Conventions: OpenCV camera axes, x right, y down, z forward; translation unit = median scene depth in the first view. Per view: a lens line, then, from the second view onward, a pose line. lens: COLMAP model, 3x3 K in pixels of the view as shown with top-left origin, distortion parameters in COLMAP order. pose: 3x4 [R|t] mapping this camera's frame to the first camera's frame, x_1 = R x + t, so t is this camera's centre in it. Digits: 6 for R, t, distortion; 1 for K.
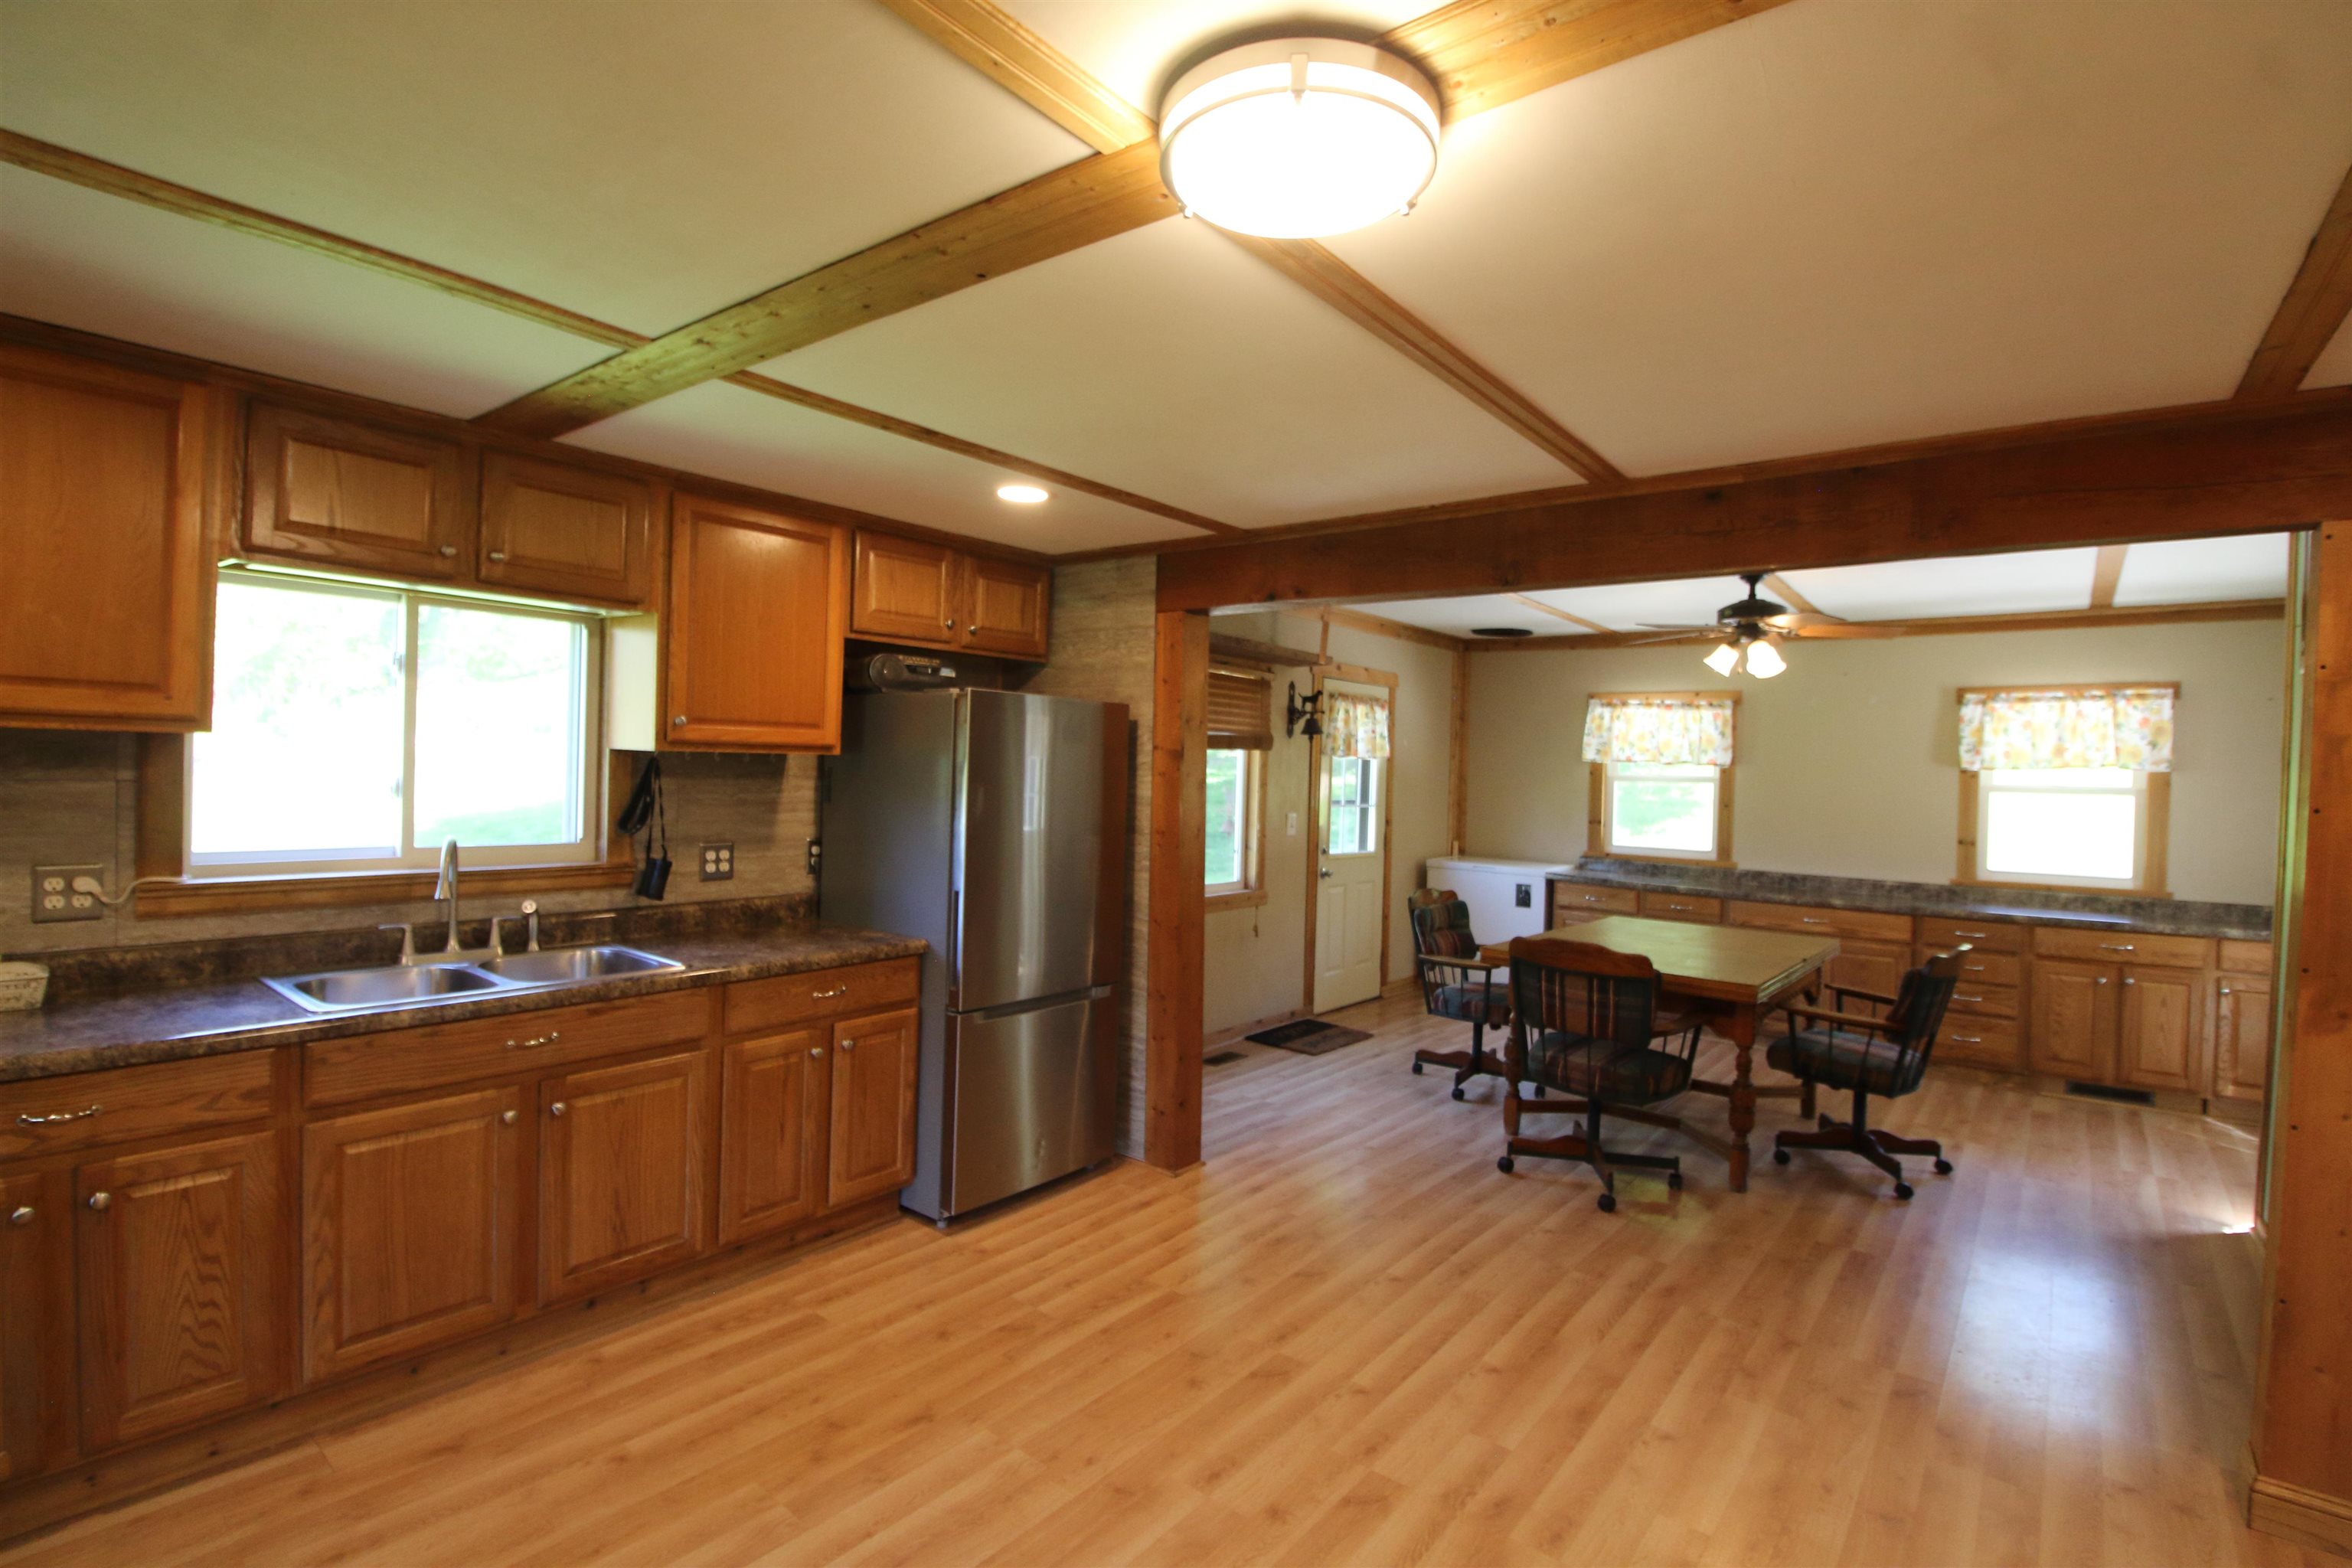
lens RADIAL K [[1098.0, 0, 1164.2], [0, 1098.0, 787.5], [0, 0, 1]] dist [-0.016826, -0.004303]
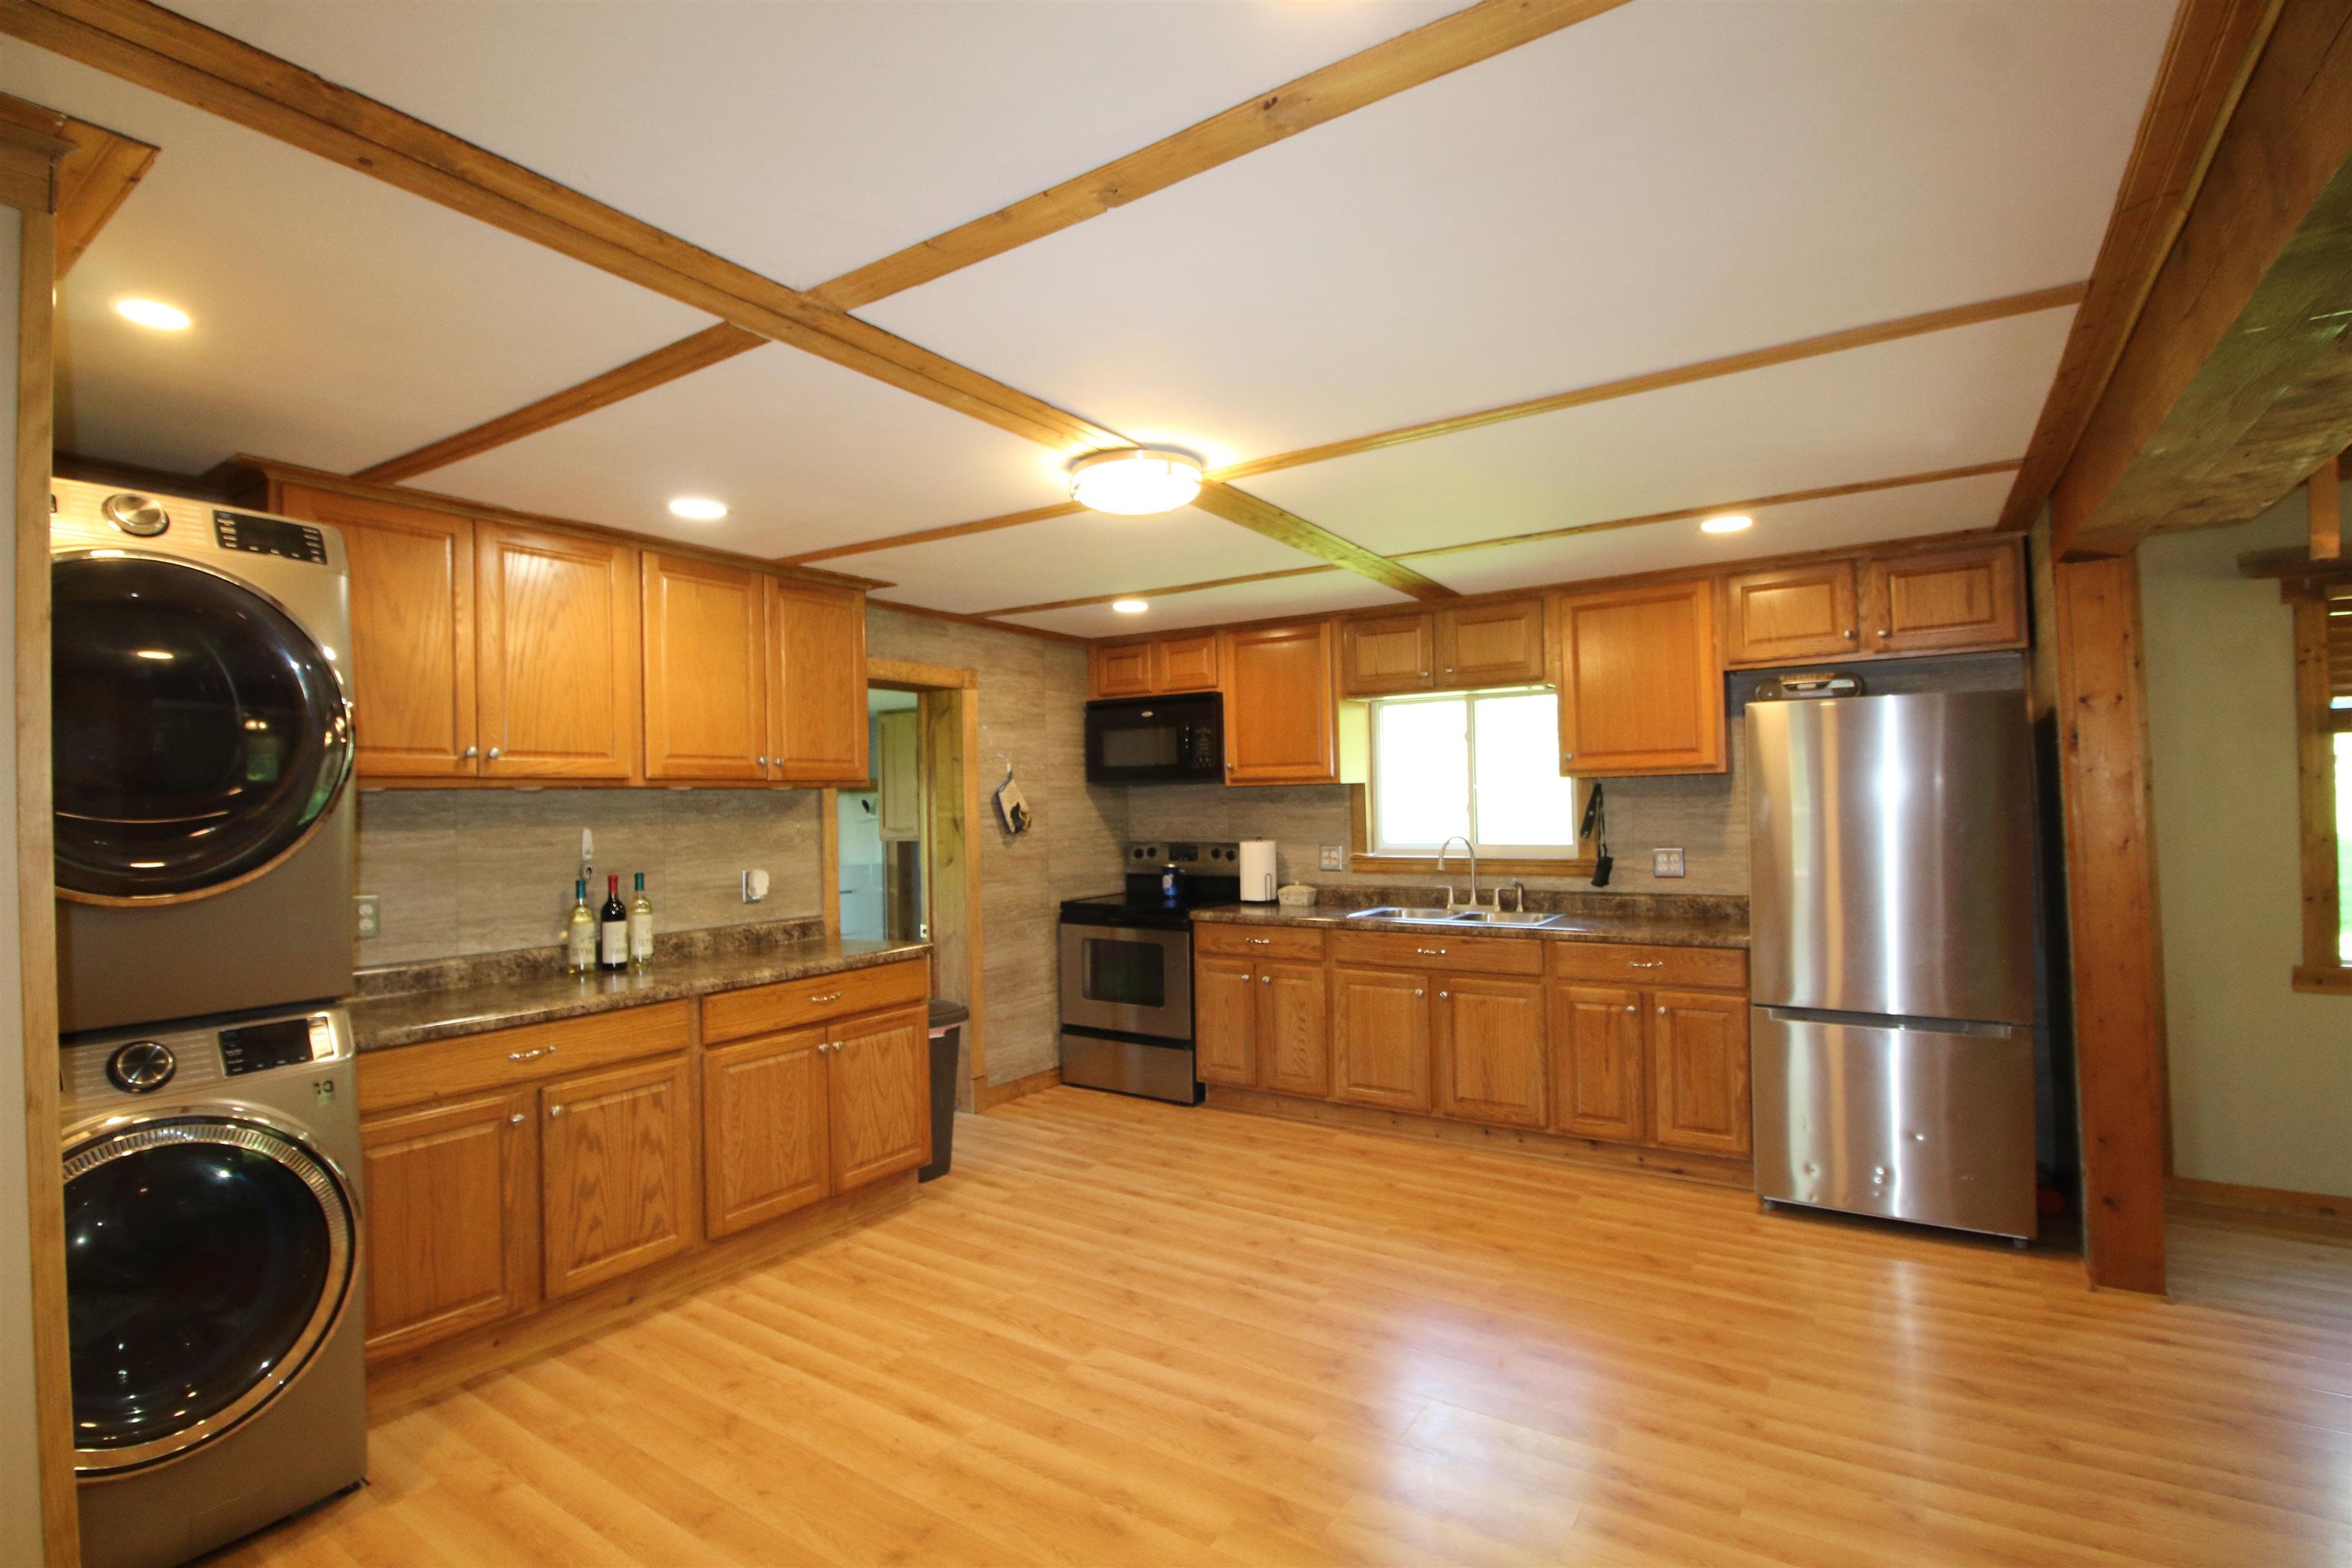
lens RADIAL K [[1098.0, 0, 1161.7], [0, 1098.0, 786.0], [0, 0, 1]] dist [-0.016826, -0.004303]
pose [[0.079283, -0.050376, -0.995578, 1.001514], [-0.000574, 0.998720, -0.050581, 0.053282], [0.996852, 0.004581, 0.079153, 0.391179]]
